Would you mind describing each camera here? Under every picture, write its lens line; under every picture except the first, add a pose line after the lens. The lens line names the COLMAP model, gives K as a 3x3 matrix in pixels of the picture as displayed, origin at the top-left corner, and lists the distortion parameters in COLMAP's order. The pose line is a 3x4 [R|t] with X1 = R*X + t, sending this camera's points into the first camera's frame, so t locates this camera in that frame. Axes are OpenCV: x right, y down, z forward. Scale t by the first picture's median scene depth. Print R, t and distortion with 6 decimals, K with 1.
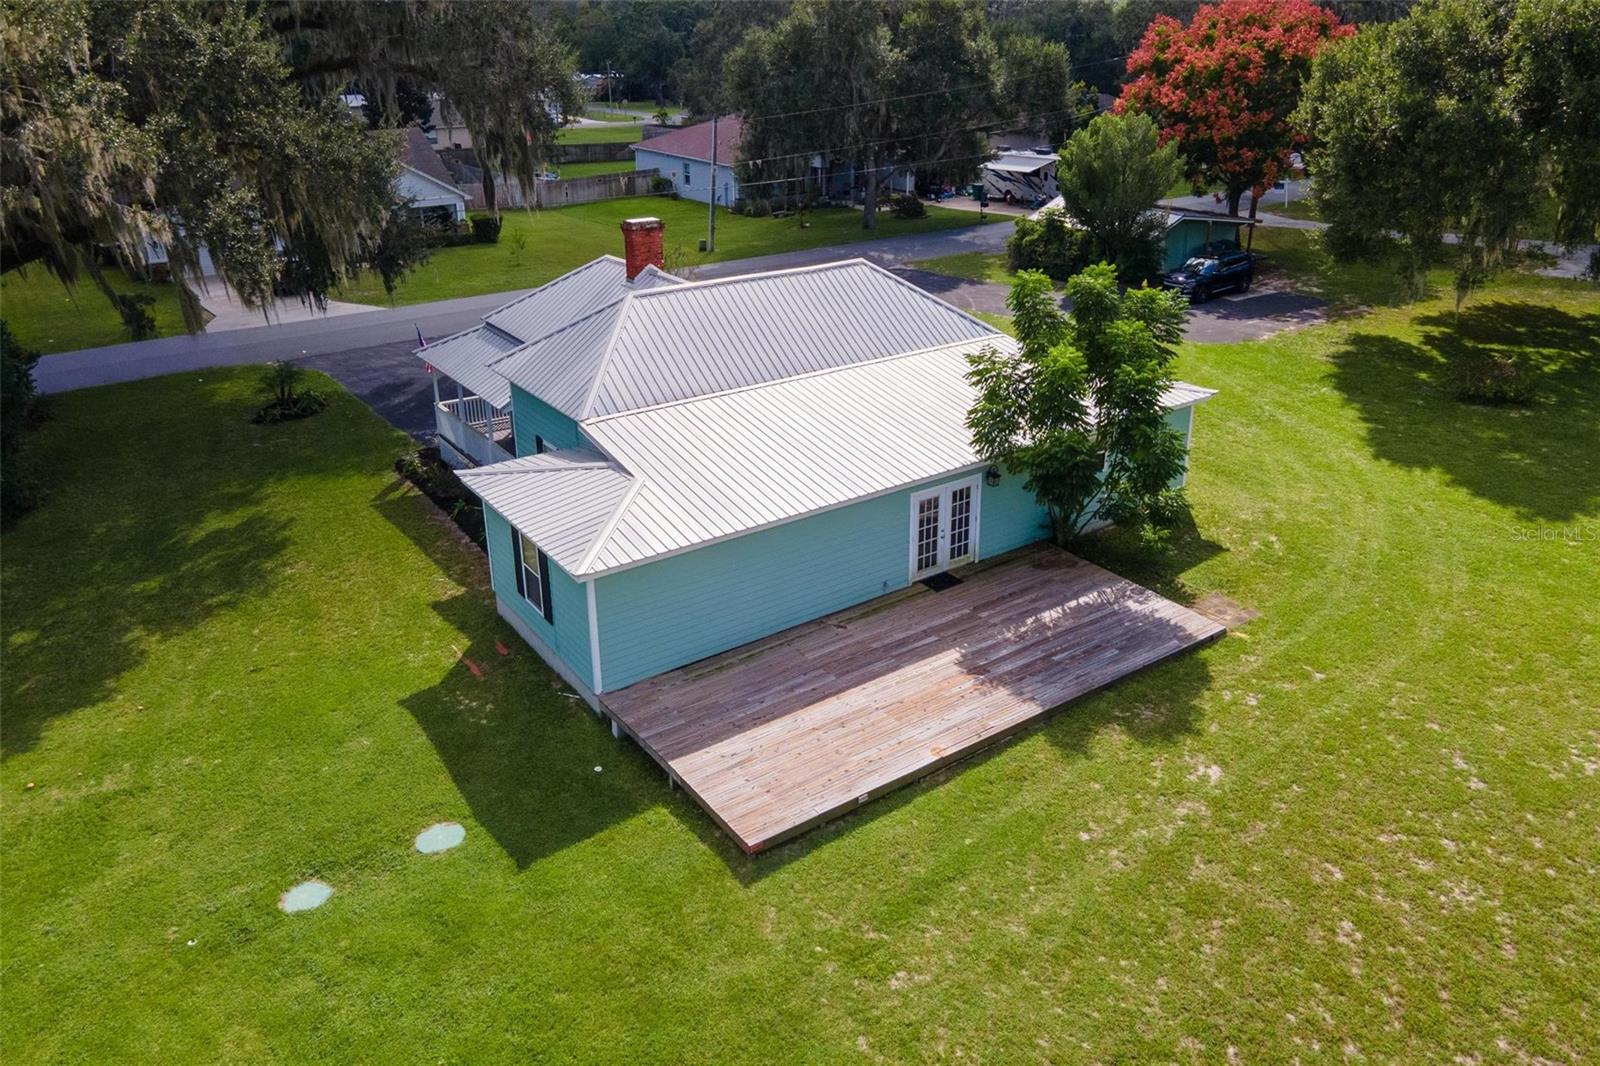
lens RADIAL K [[1140.4, 0, 807.3], [0, 1140.4, 505.5], [0, 0, 1]] dist [0.001109, 0.079988]
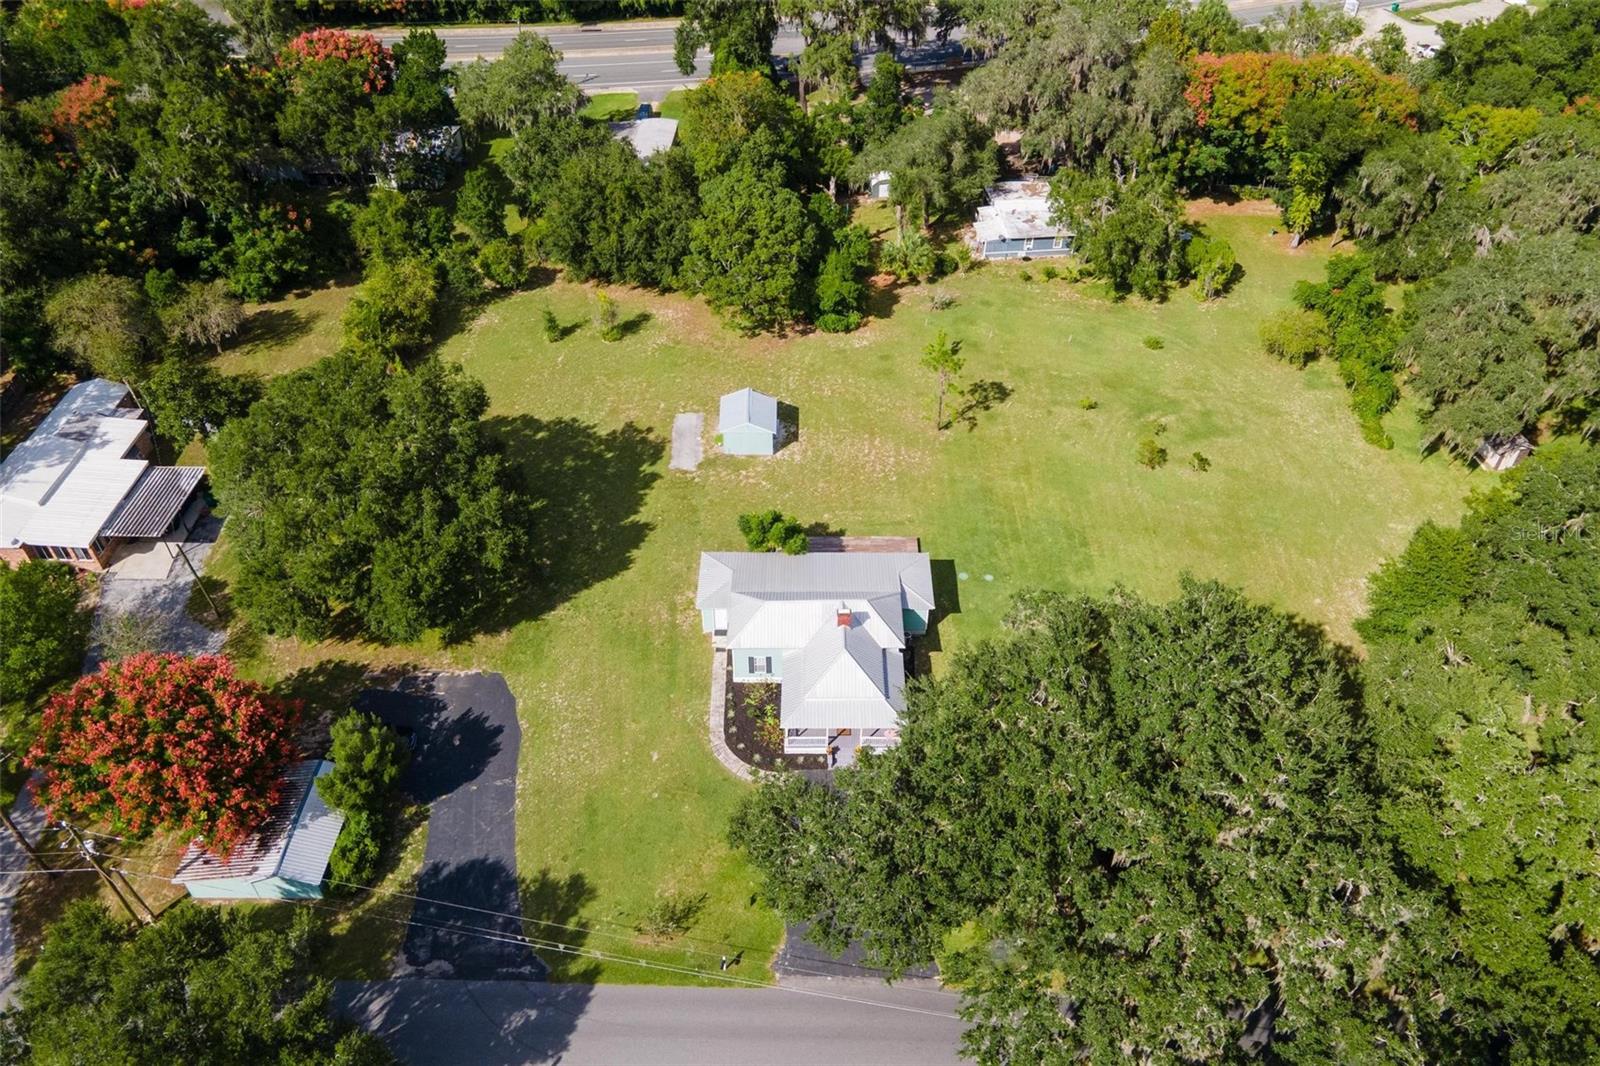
lens RADIAL K [[1143.4, 0, 817.7], [0, 1143.4, 529.4], [0, 0, 1]] dist [0.070129, -0.001020]
pose [[-0.819506, -0.385290, 0.424219, -1.400537], [0.225583, 0.463606, 0.856844, -3.209919], [-0.526804, 0.797885, -0.293013, 2.009482]]
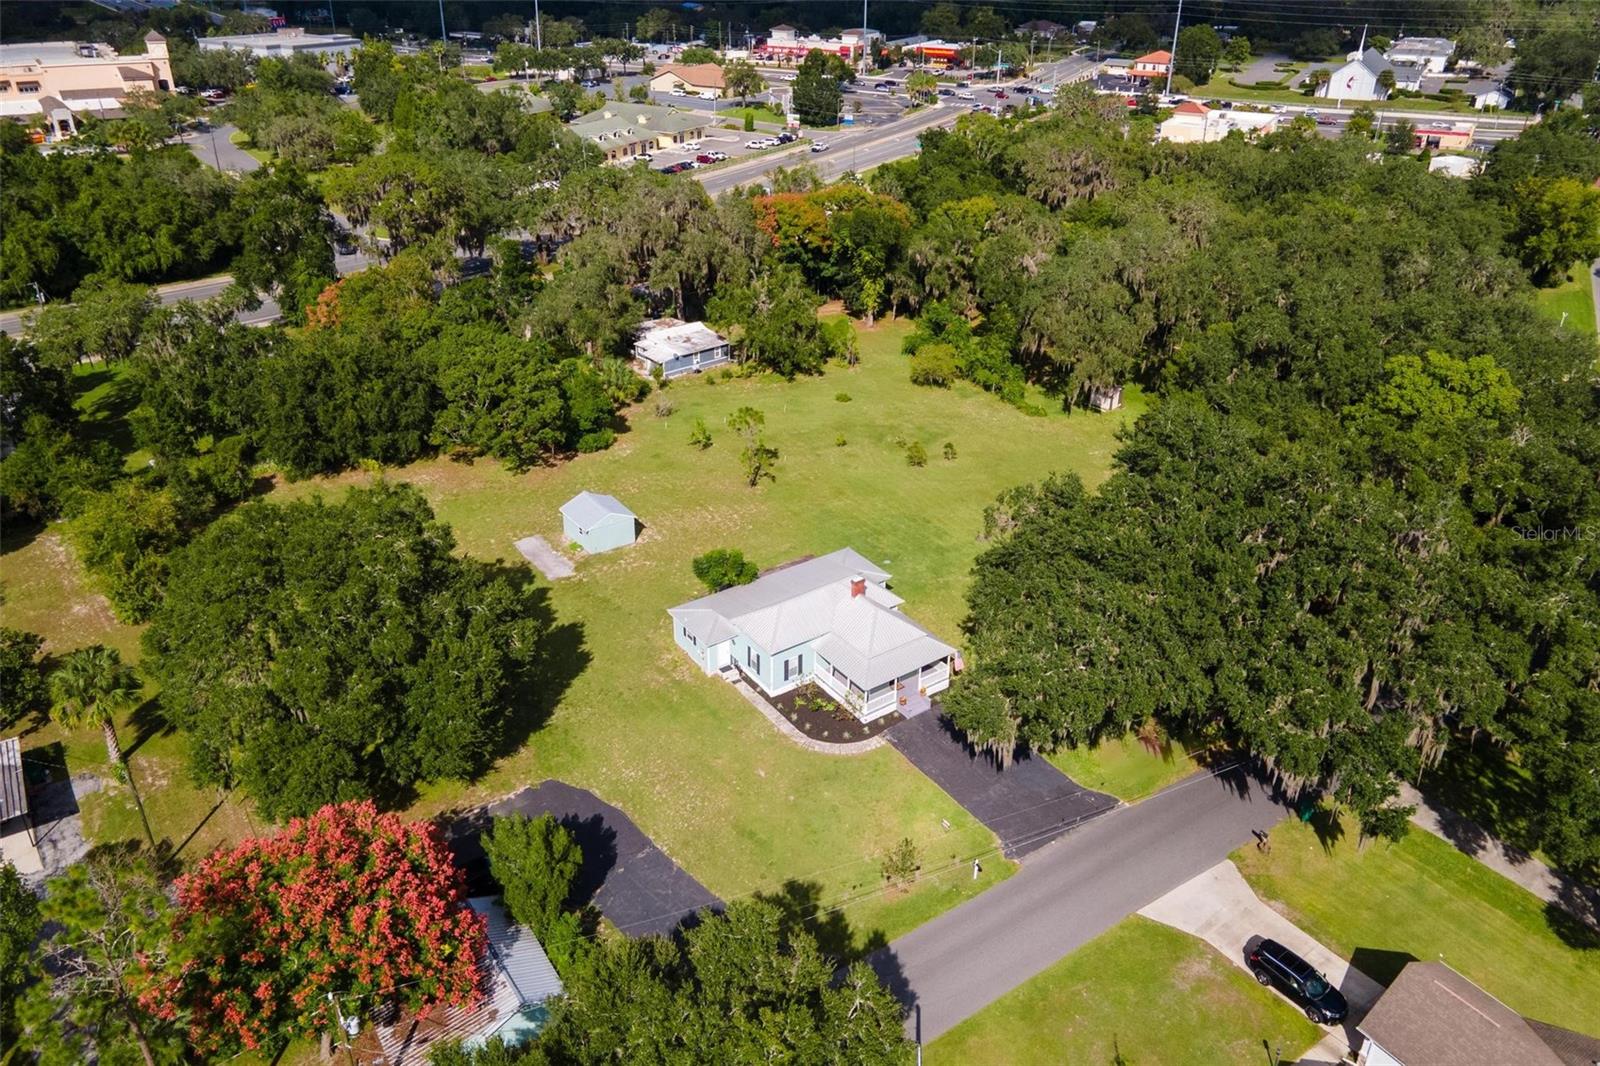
lens RADIAL K [[1143.0, 0, 800.0], [0, 1143.0, 533.0], [0, 0, 1]] dist [0.094515, -0.000891]
pose [[-0.999990, 0.001900, 0.004019, -0.011648], [0.004331, 0.619897, 0.784671, -3.142042], [-0.001000, 0.784681, -0.619899, 3.264358]]
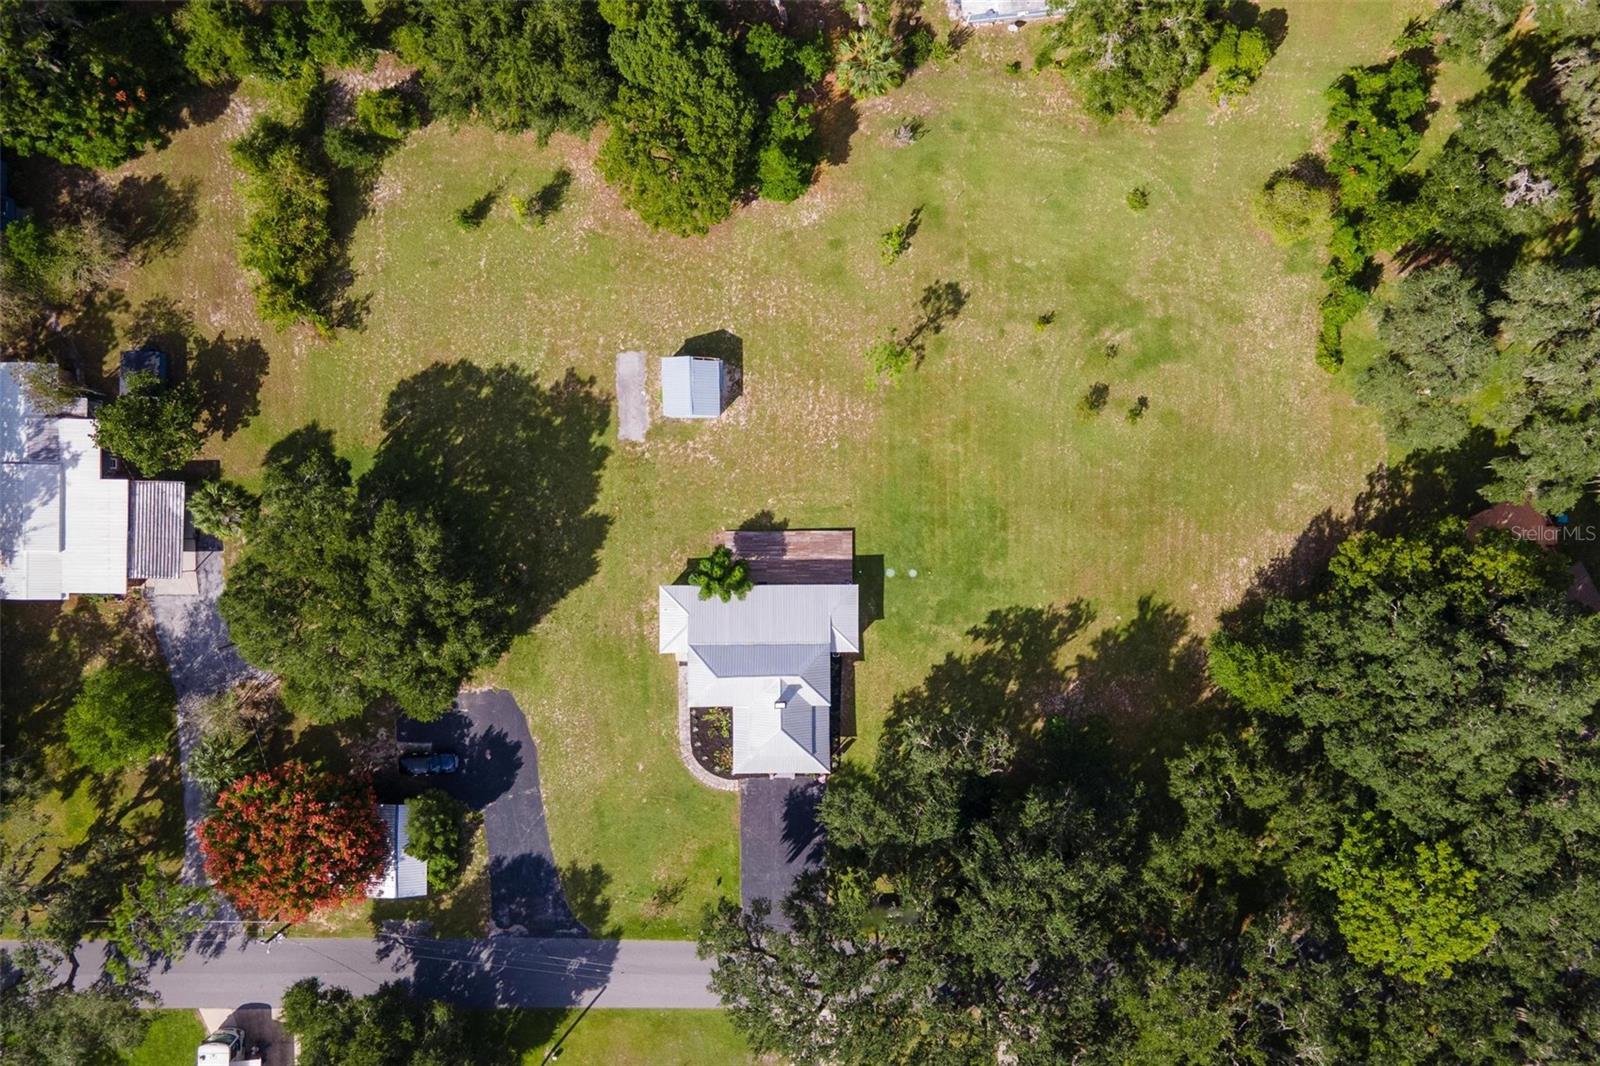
lens RADIAL K [[1143.4, 0, 817.7], [0, 1143.4, 529.4], [0, 0, 1]] dist [0.070129, -0.001020]
pose [[-0.819944, -0.572420, 0.005250, 0.051476], [0.228654, -0.319093, 0.919726, -3.766779], [-0.524794, 0.755325, 0.392525, -0.911421]]
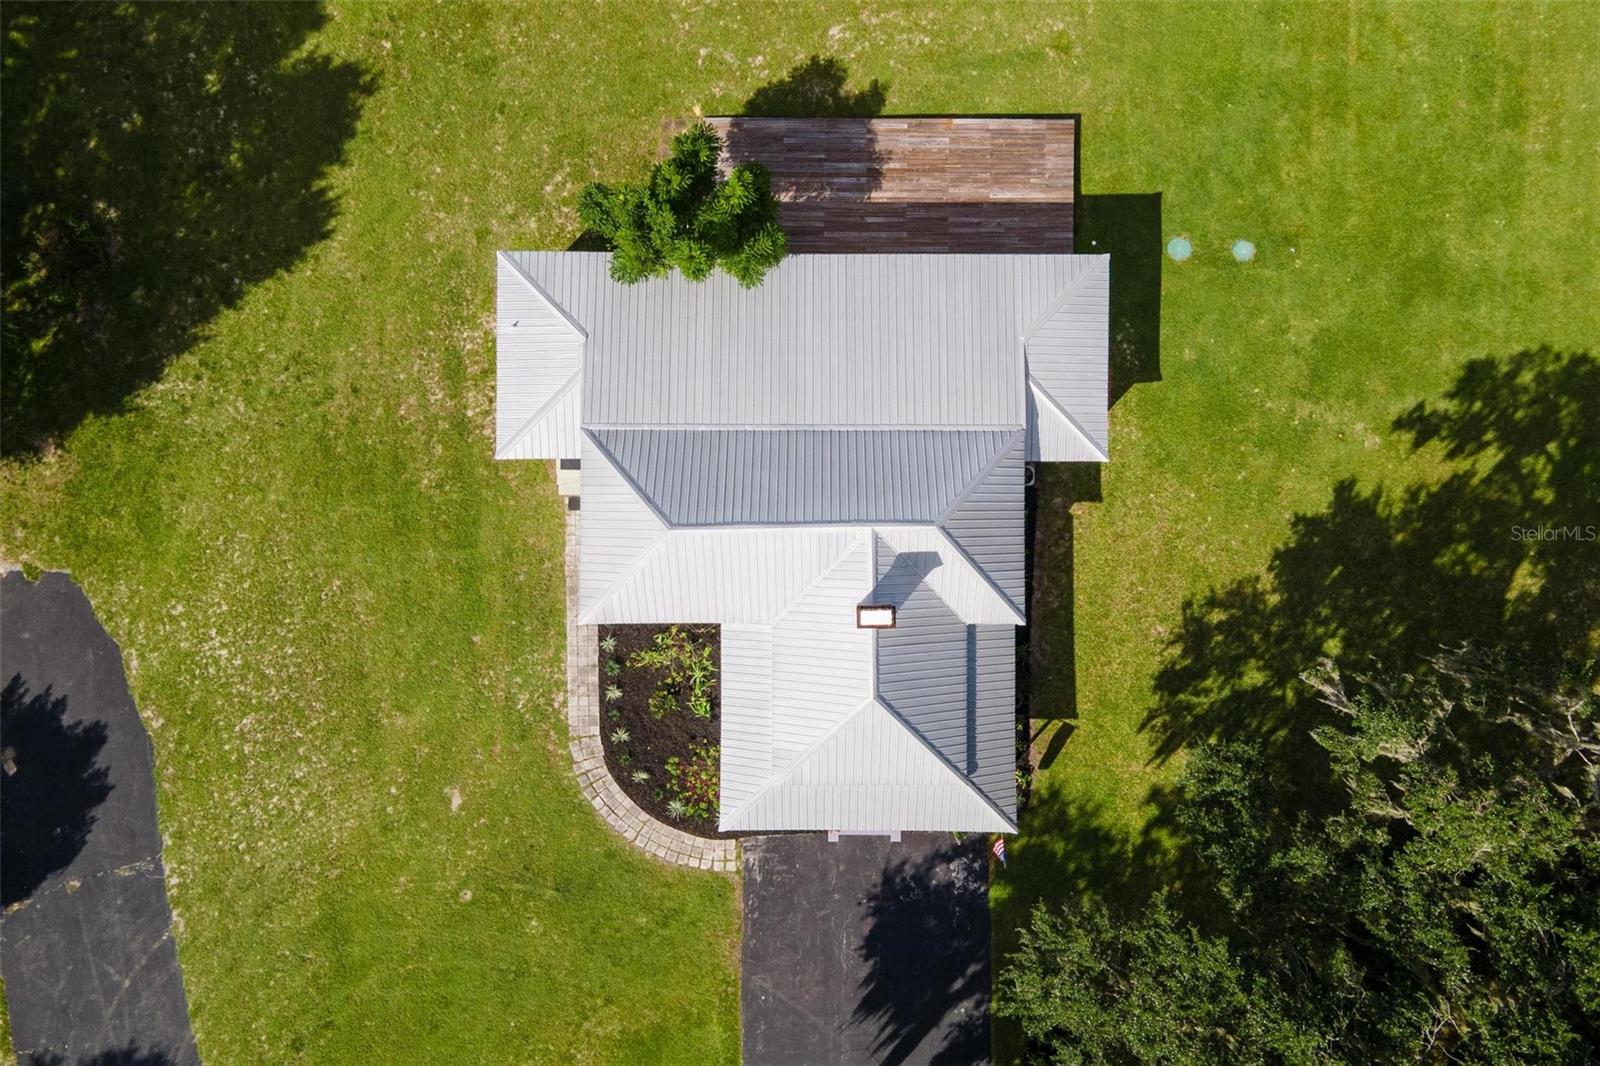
lens RADIAL K [[1140.4, 0, 807.3], [0, 1140.4, 505.5], [0, 0, 1]] dist [0.001109, 0.079988]
pose [[-0.815259, -0.579011, 0.009912, -0.058124], [0.236118, -0.316732, 0.918656, -1.374186], [-0.528773, 0.751283, 0.394934, 0.686670]]
